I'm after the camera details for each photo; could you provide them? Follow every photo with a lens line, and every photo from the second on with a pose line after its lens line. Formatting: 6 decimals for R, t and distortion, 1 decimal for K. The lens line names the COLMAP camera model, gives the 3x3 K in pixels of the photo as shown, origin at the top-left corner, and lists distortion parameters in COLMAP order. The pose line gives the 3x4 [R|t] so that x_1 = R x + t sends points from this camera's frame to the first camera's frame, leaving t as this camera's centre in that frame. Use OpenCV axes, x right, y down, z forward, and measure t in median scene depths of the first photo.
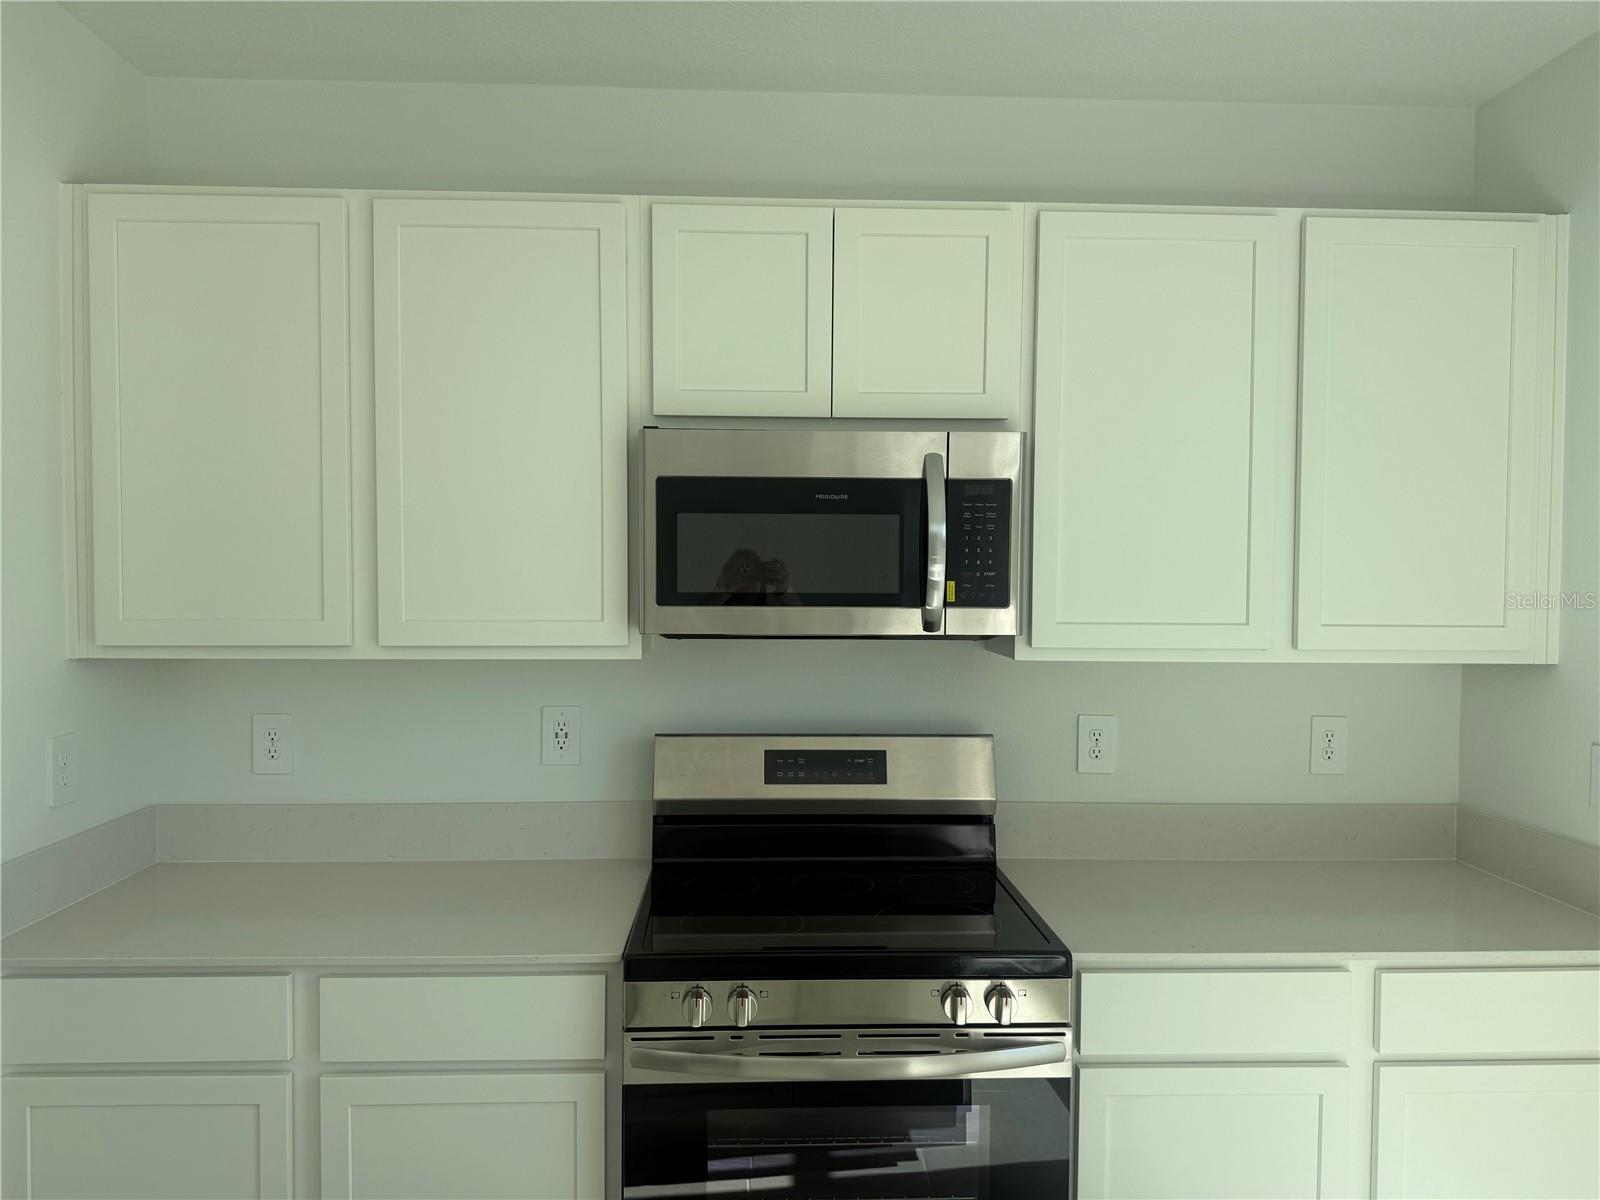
lens RADIAL K [[1136.3, 0, 799.3], [0, 1136.3, 598.7], [0, 0, 1]] dist [0.053392, -0.048794]
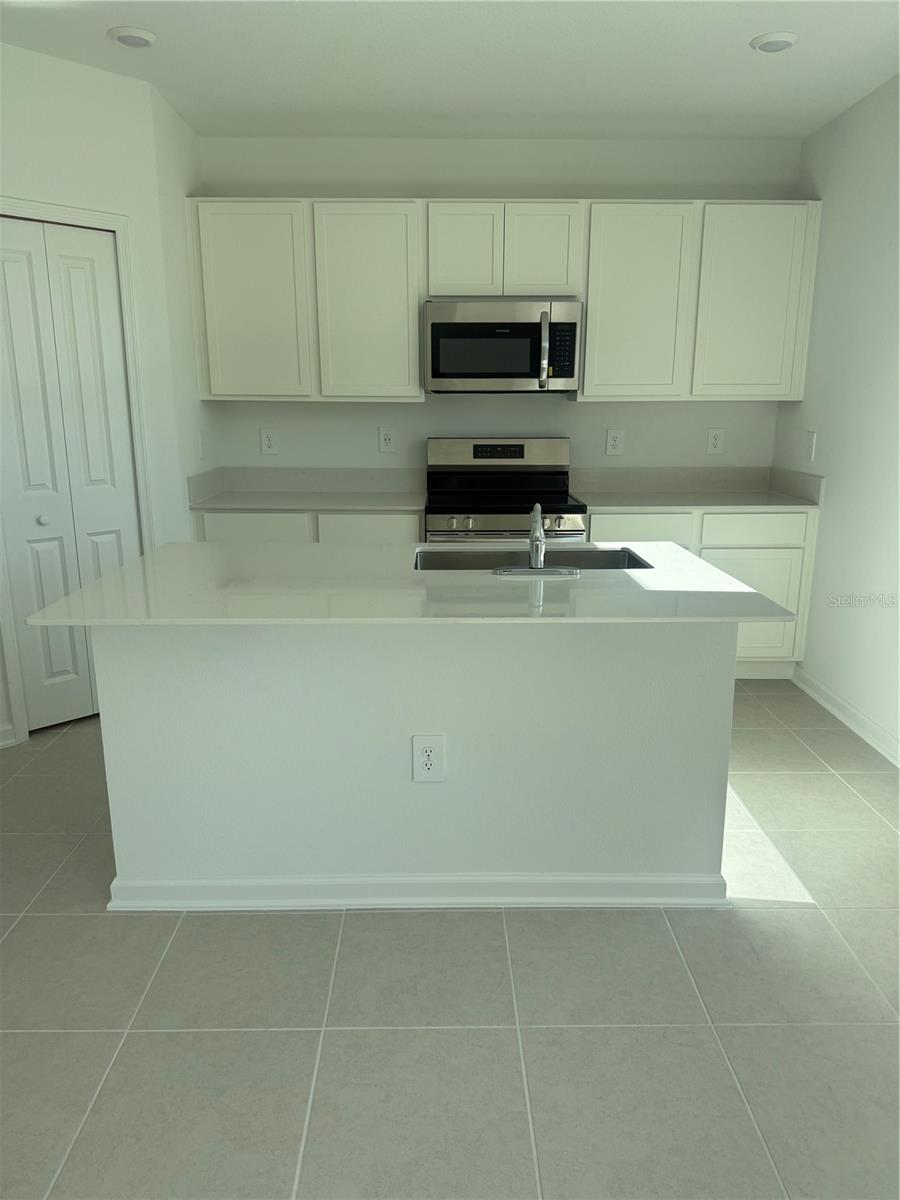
lens RADIAL K [[852.2, 0, 442.8], [0, 852.2, 612.0], [0, 0, 1]] dist [0.053392, -0.048794]
pose [[0.998726, 0.007929, -0.049843, -0.002675], [0.002919, 0.976850, 0.213904, 0.104513], [0.050385, -0.213777, 0.975582, -0.921534]]
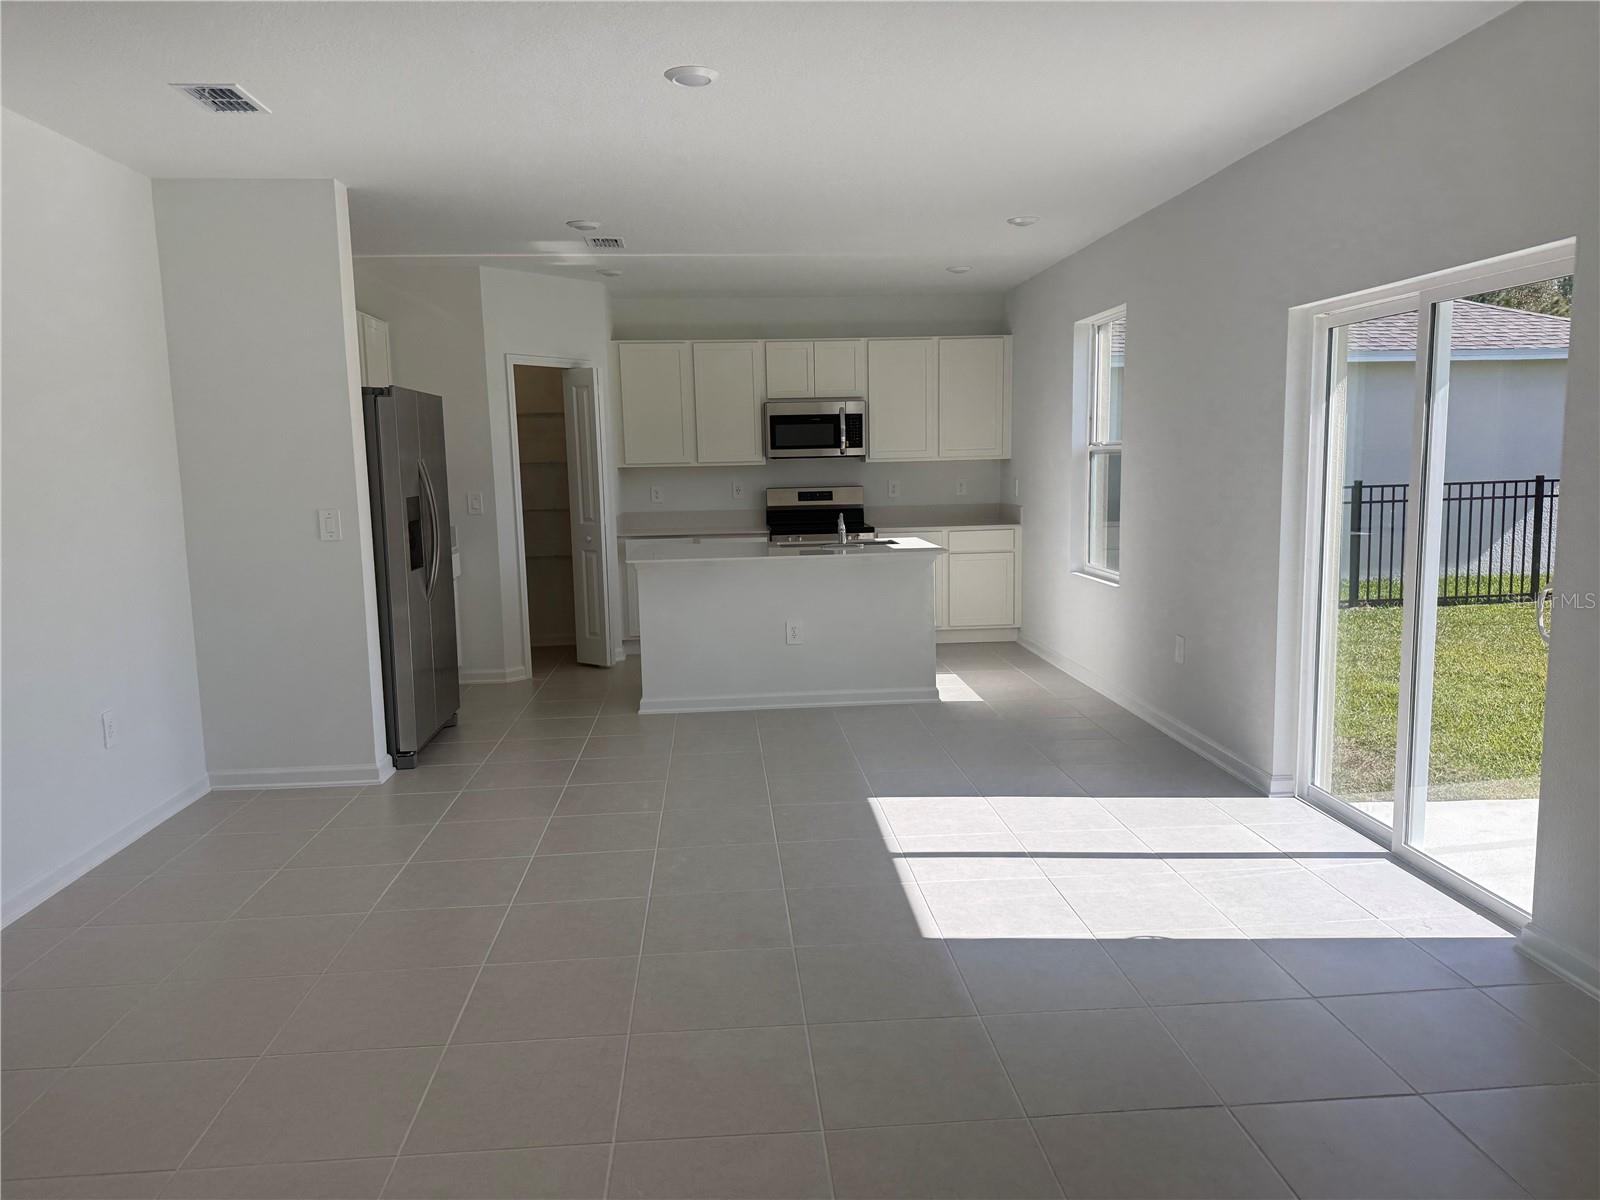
lens RADIAL K [[1136.3, 0, 792.0], [0, 1136.3, 602.2], [0, 0, 1]] dist [0.053392, -0.048794]
pose [[0.999585, -0.027923, 0.007085, -0.092466], [0.027070, 0.994569, 0.100501, 0.132189], [-0.009853, -0.100268, 0.994912, -2.806802]]
